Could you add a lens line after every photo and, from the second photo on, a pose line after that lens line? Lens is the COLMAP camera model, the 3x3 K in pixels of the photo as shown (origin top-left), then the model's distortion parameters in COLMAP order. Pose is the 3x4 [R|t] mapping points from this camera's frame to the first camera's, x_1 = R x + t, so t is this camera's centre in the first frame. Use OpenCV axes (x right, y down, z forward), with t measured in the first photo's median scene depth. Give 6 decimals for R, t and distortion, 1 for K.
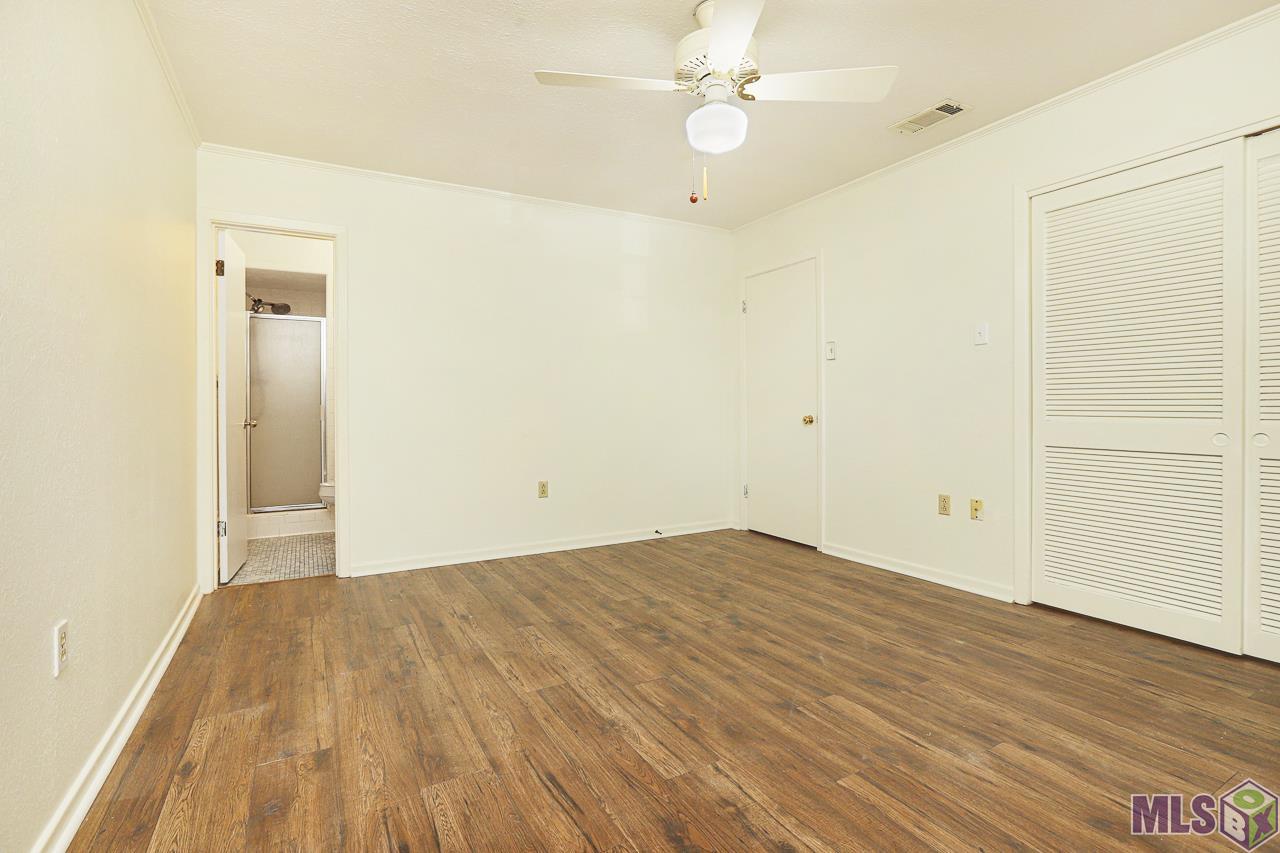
lens RADIAL K [[606.4, 0, 640.0], [0, 606.4, 426.5], [0, 0, 1]] dist [-0.045385, 0.018353]
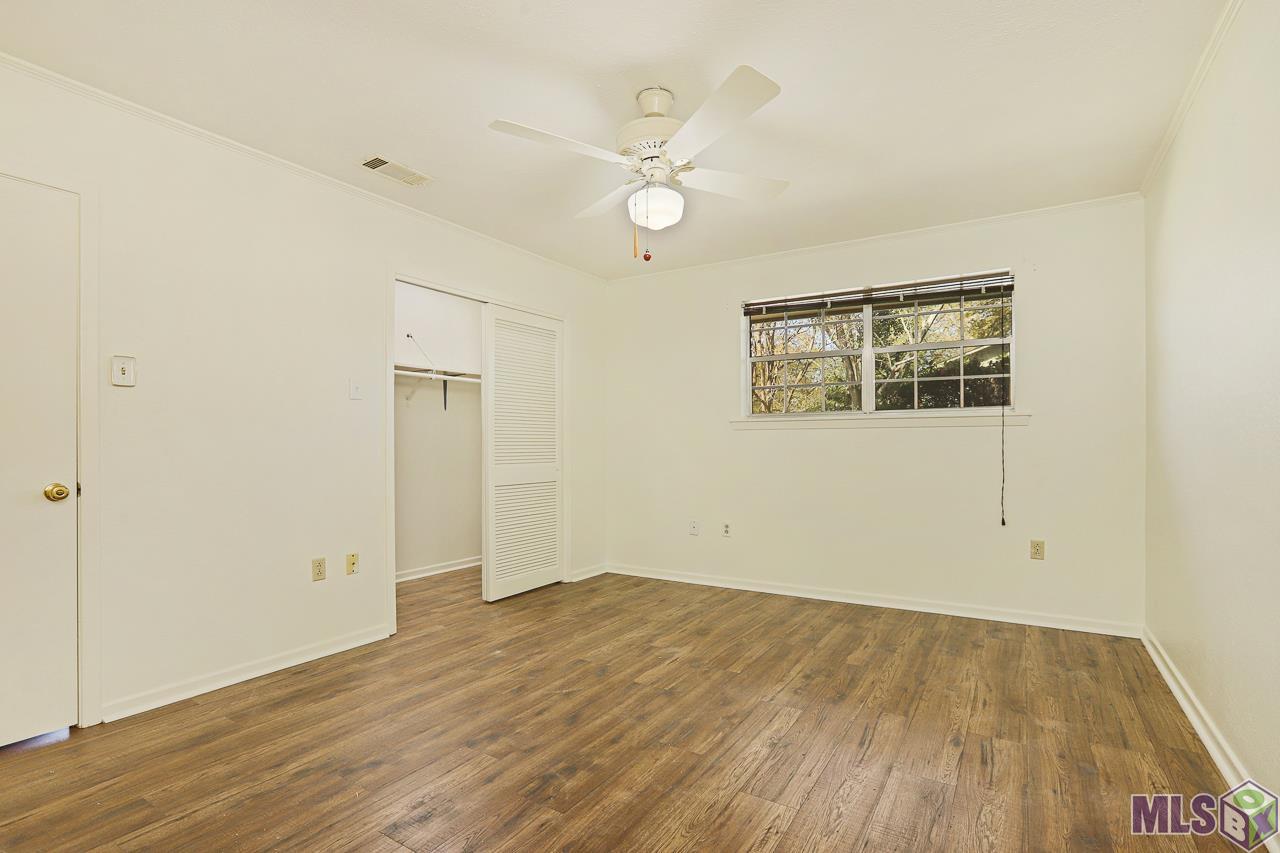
lens RADIAL K [[606.4, 0, 640.0], [0, 606.4, 426.5], [0, 0, 1]] dist [-0.045385, 0.018353]
pose [[-0.473034, 0.031702, 0.880473, -0.775955], [0.031825, 0.999315, -0.018883, -0.080197], [-0.880469, 0.019089, -0.473719, 1.430936]]
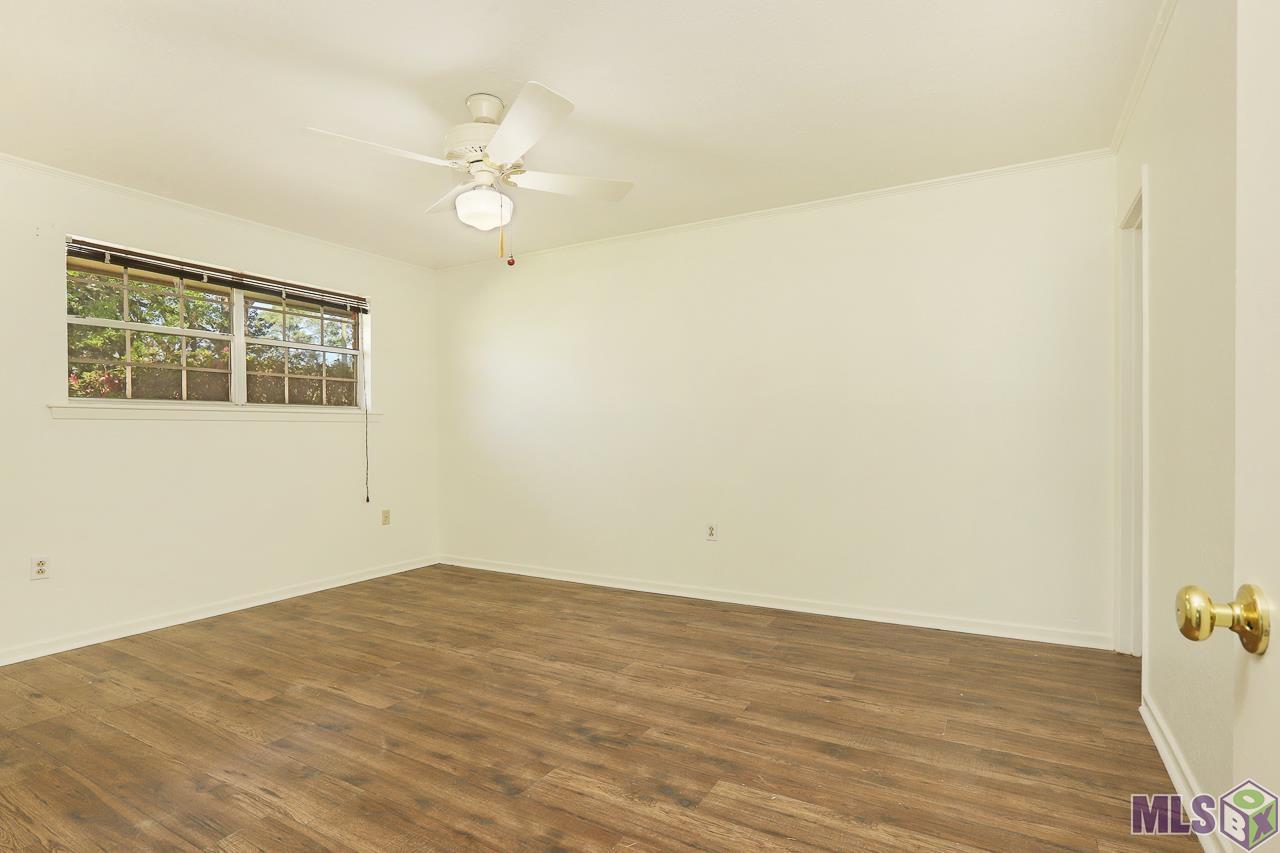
lens RADIAL K [[645.1, 0, 640.0], [0, 645.1, 426.5], [0, 0, 1]] dist [-0.052233, 0.023558]
pose [[-0.861113, 0.007567, -0.508357, 0.452216], [-0.002868, 0.999801, 0.019739, -0.082260], [0.508406, 0.018455, -0.860920, 1.983825]]
